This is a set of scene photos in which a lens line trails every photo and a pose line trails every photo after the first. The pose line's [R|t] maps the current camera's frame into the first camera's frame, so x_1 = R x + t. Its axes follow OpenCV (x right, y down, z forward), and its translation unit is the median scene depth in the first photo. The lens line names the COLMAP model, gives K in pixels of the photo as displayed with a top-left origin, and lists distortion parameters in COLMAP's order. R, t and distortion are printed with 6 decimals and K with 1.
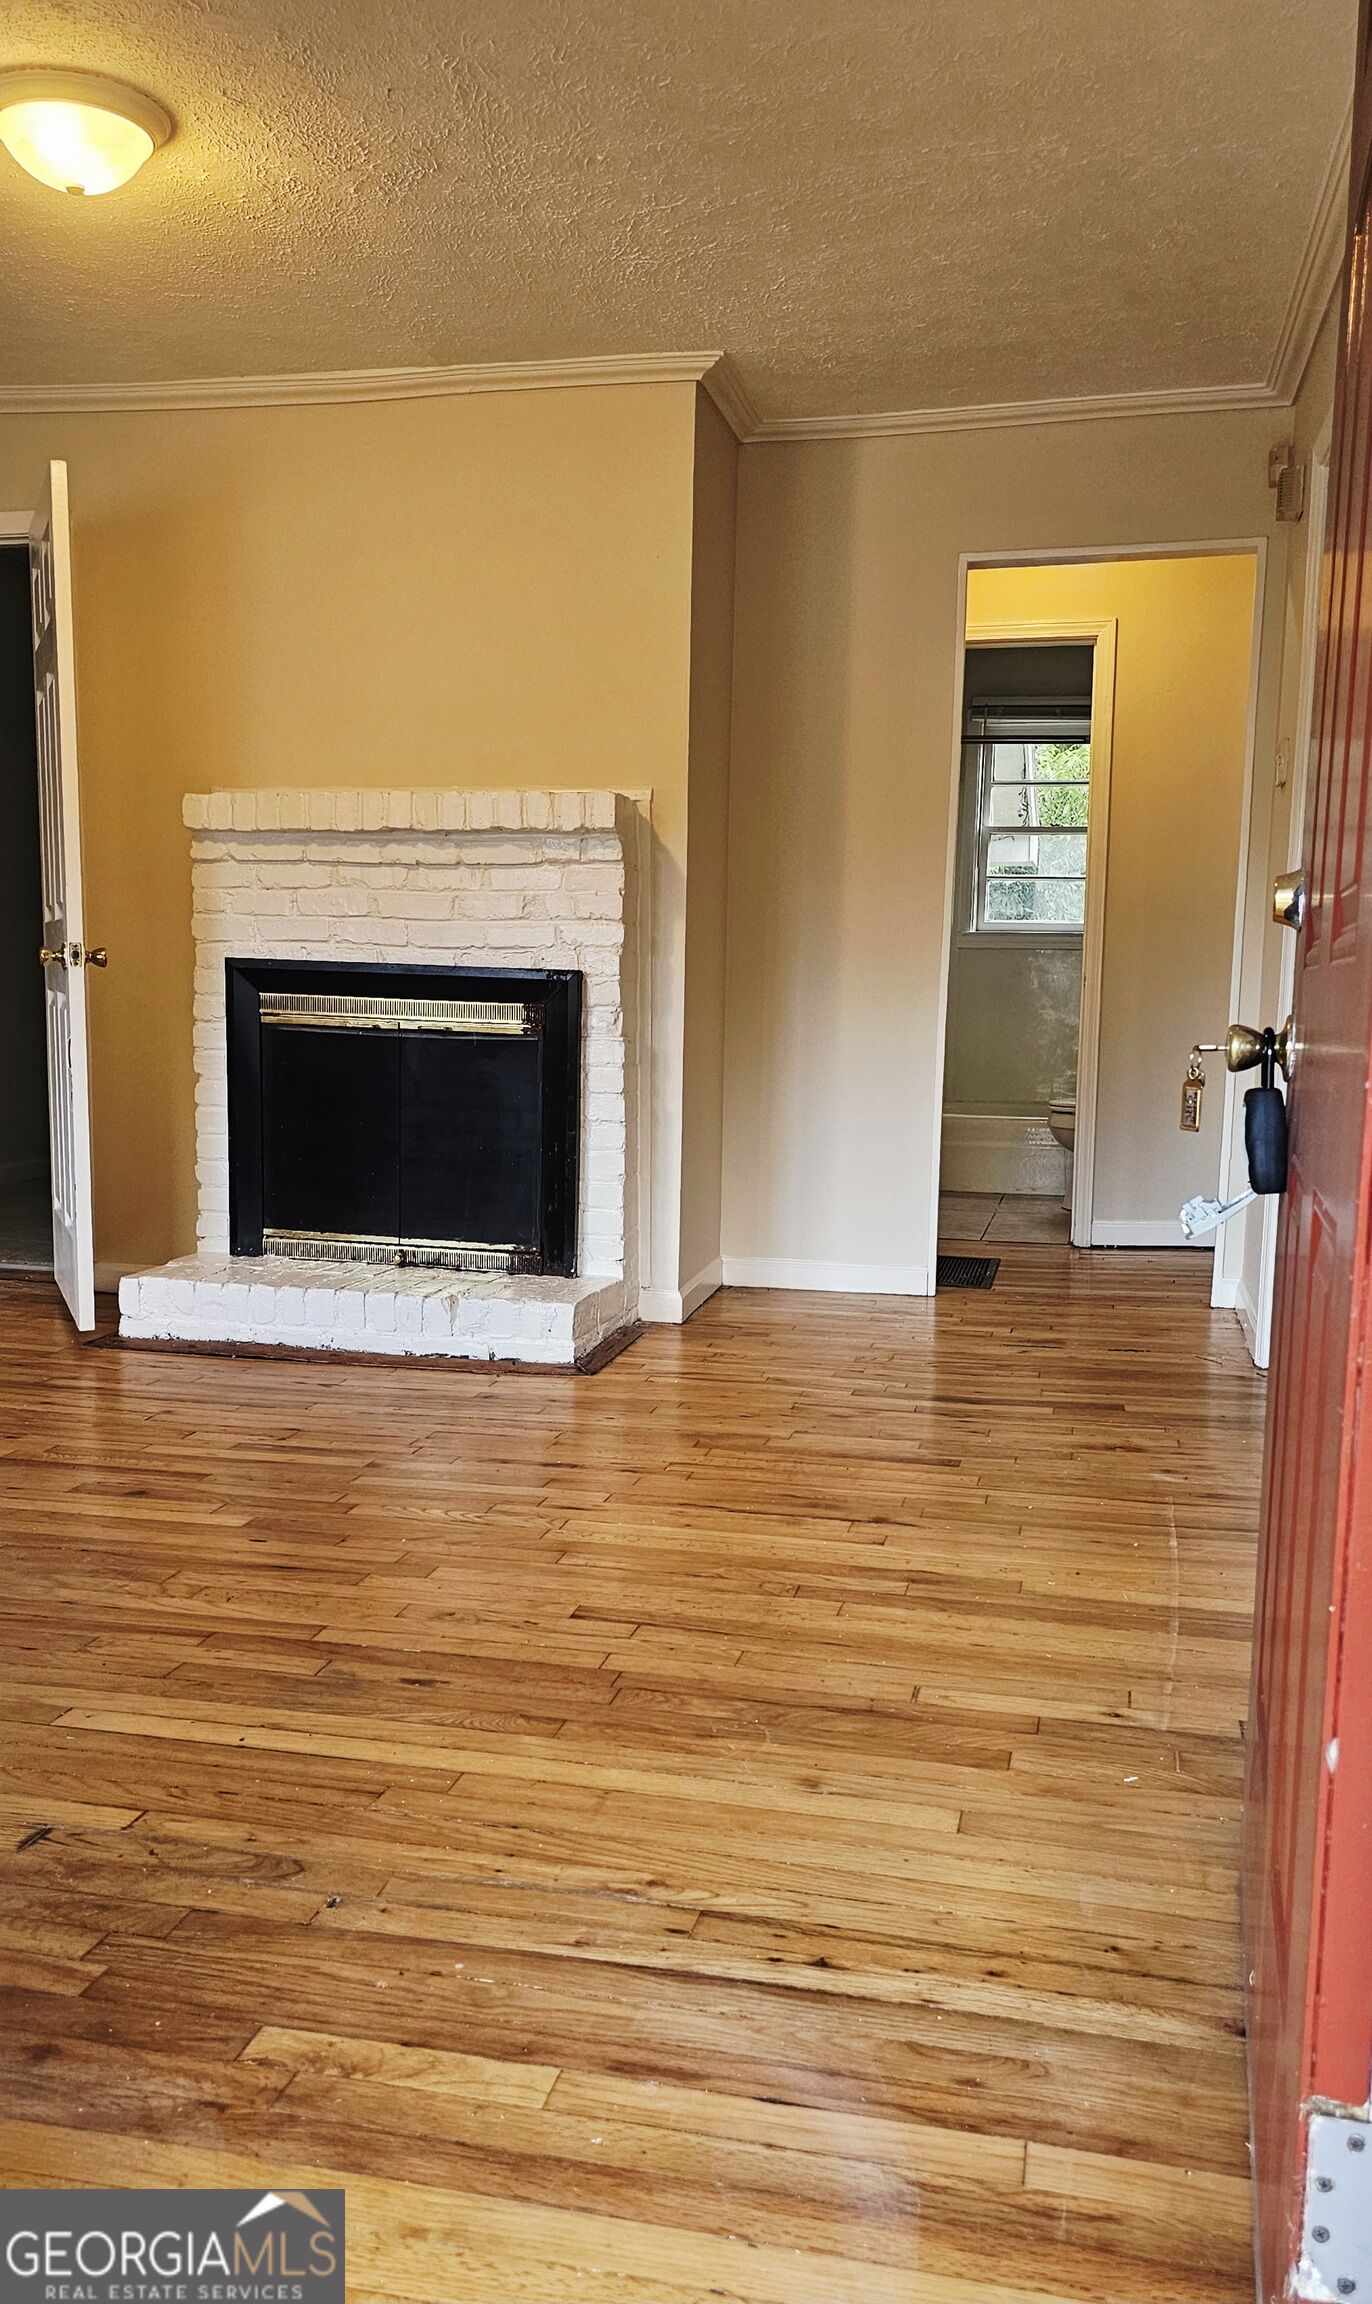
lens RADIAL K [[1935.3, 0, 686.3], [0, 1935.3, 1252.0], [0, 0, 1]] dist [0.051029, -0.004720]
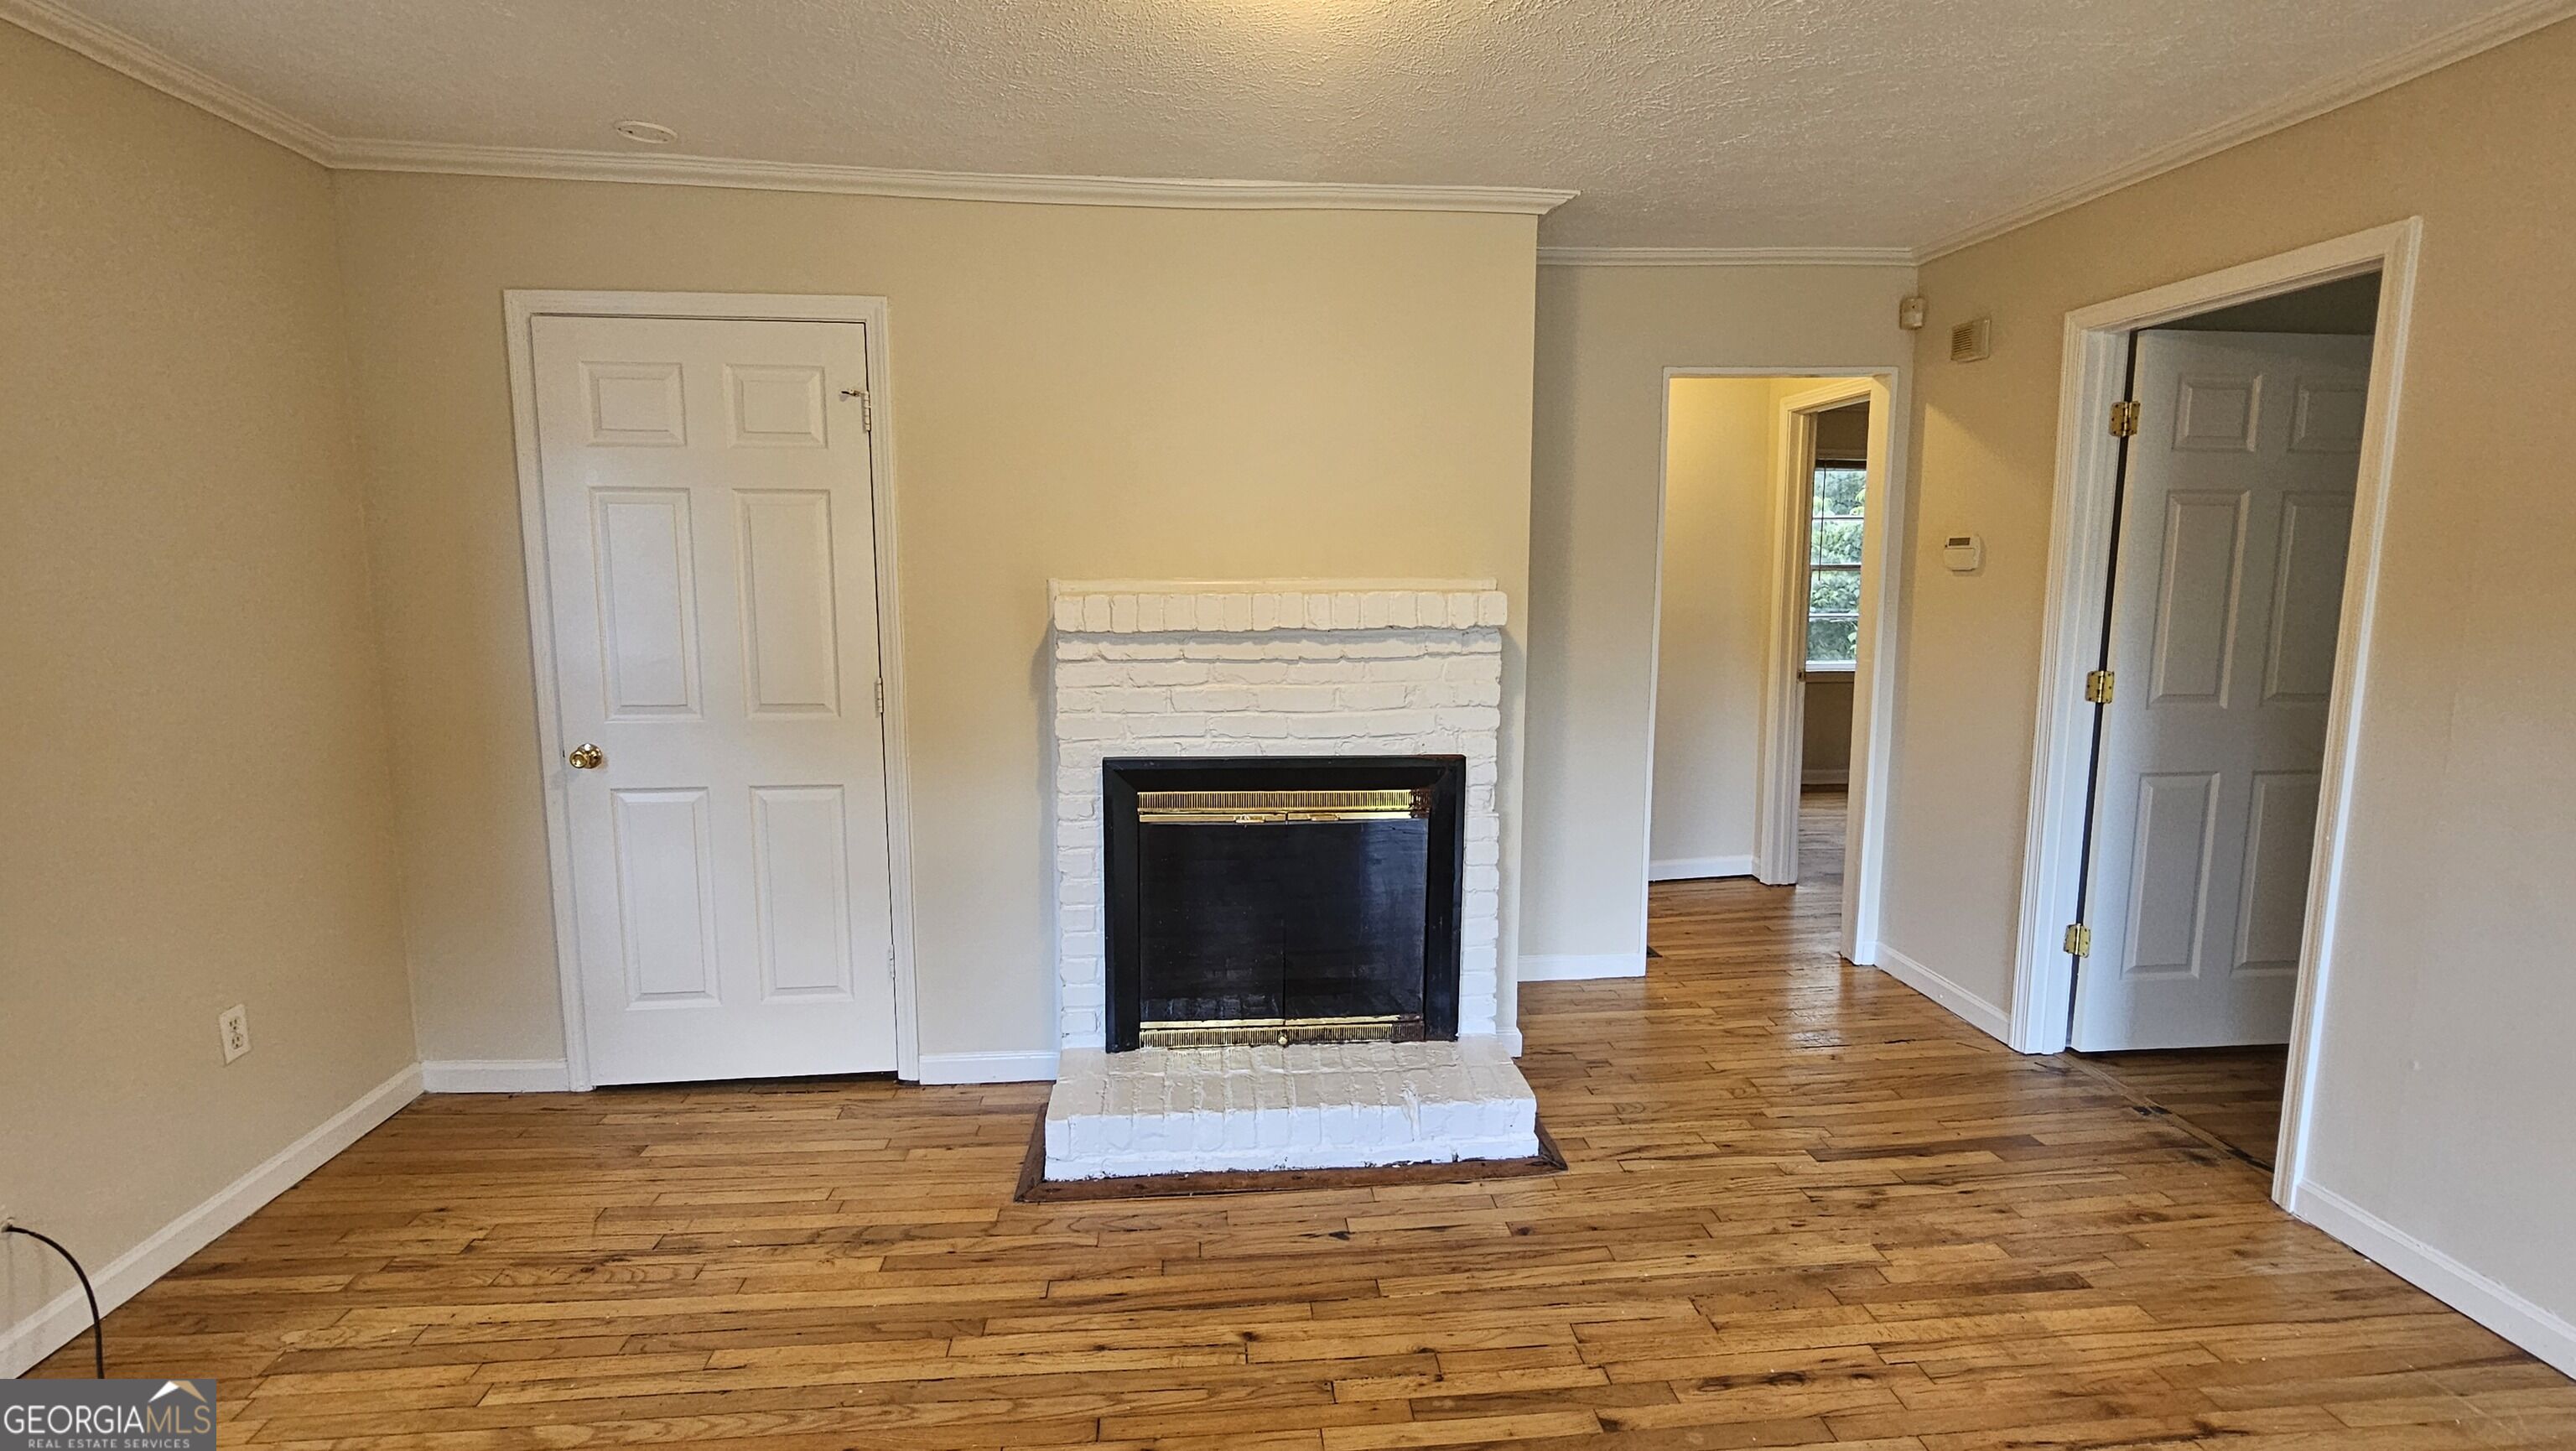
lens RADIAL K [[1248.8, 0, 1302.0], [0, 1248.8, 721.9], [0, 0, 1]] dist [-0.004013, -0.000305]
pose [[0.946823, -0.061659, 0.315792, -0.350709], [0.064758, 0.997901, 0.000681, -0.169835], [-0.315171, 0.019806, 0.948828, 0.384275]]
